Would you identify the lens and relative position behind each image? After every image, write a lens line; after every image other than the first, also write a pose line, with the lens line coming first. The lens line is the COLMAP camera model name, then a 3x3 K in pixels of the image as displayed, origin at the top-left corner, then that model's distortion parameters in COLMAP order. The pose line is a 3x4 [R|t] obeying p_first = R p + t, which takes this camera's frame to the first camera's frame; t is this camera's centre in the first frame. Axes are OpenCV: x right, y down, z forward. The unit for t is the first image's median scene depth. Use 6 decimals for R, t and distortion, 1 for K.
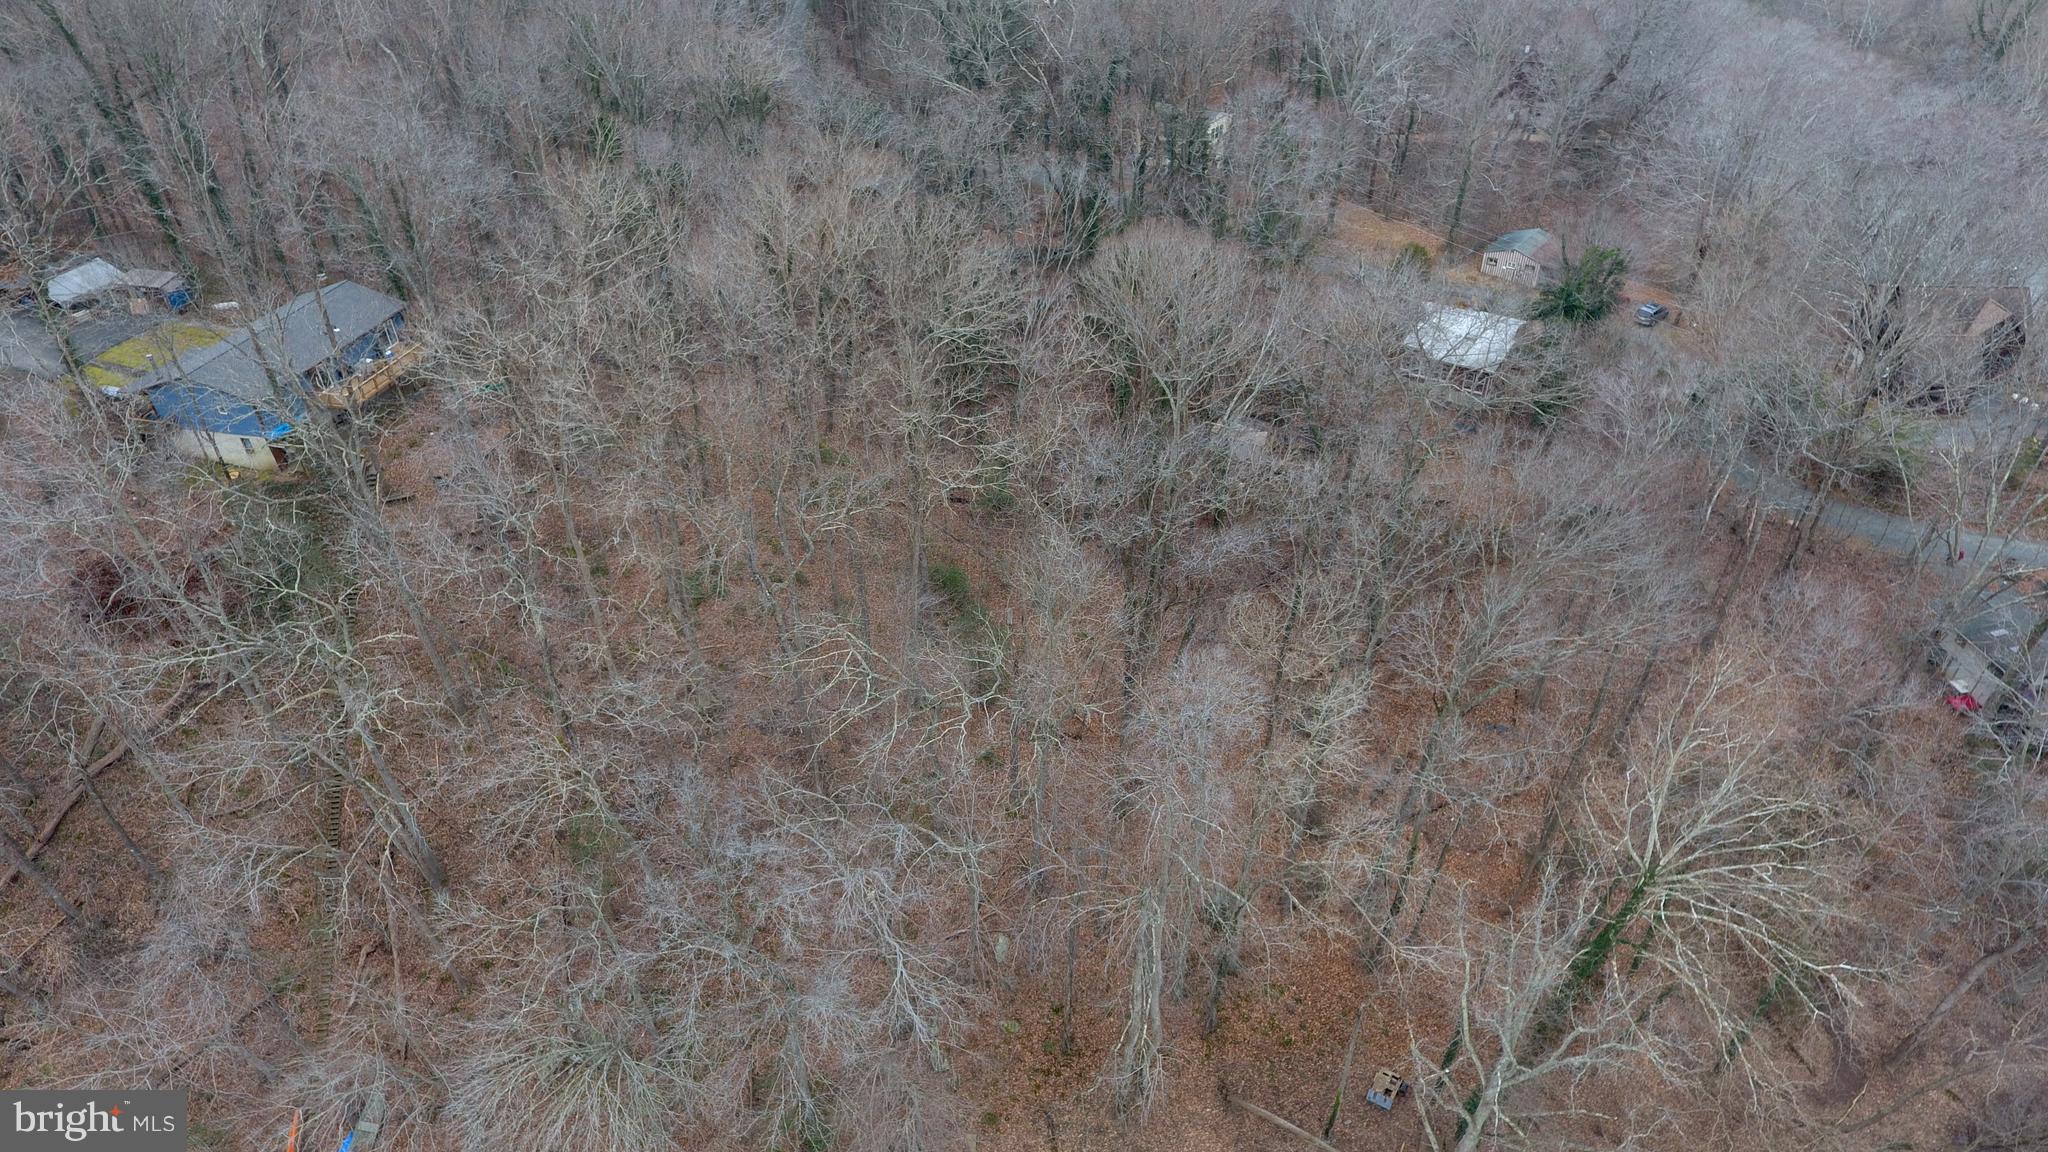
lens RADIAL K [[1226.6, 0, 1026.0], [0, 1226.6, 603.3], [0, 0, 1]] dist [0.004569, -0.000024]
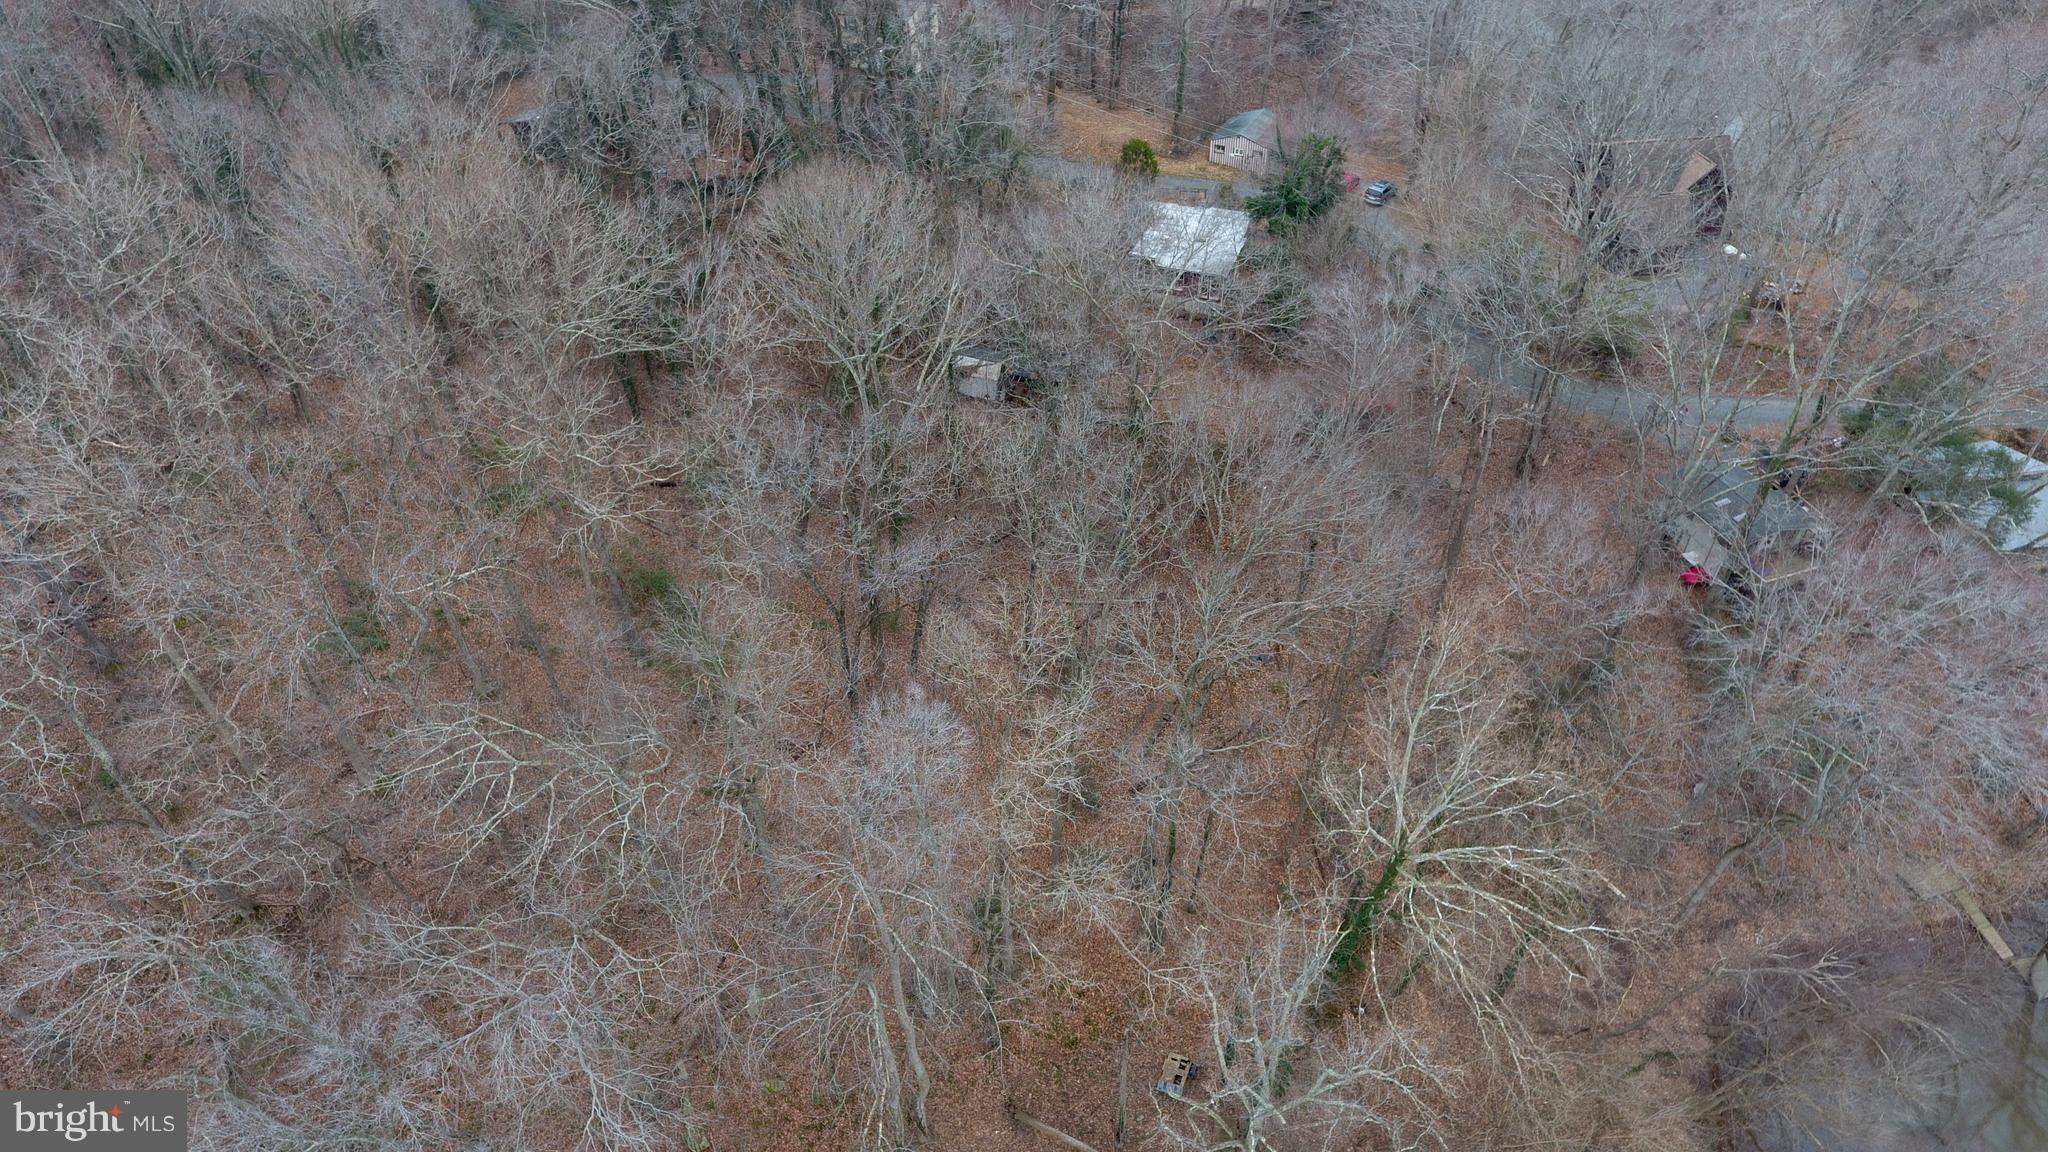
lens RADIAL K [[1226.6, 0, 1026.0], [0, 1226.6, 603.3], [0, 0, 1]] dist [0.004569, -0.000024]
pose [[0.981123, -0.137054, 0.136434, 0.074859], [0.124374, 0.987432, 0.097519, -0.058583], [-0.148085, -0.078709, 0.985838, 0.077294]]
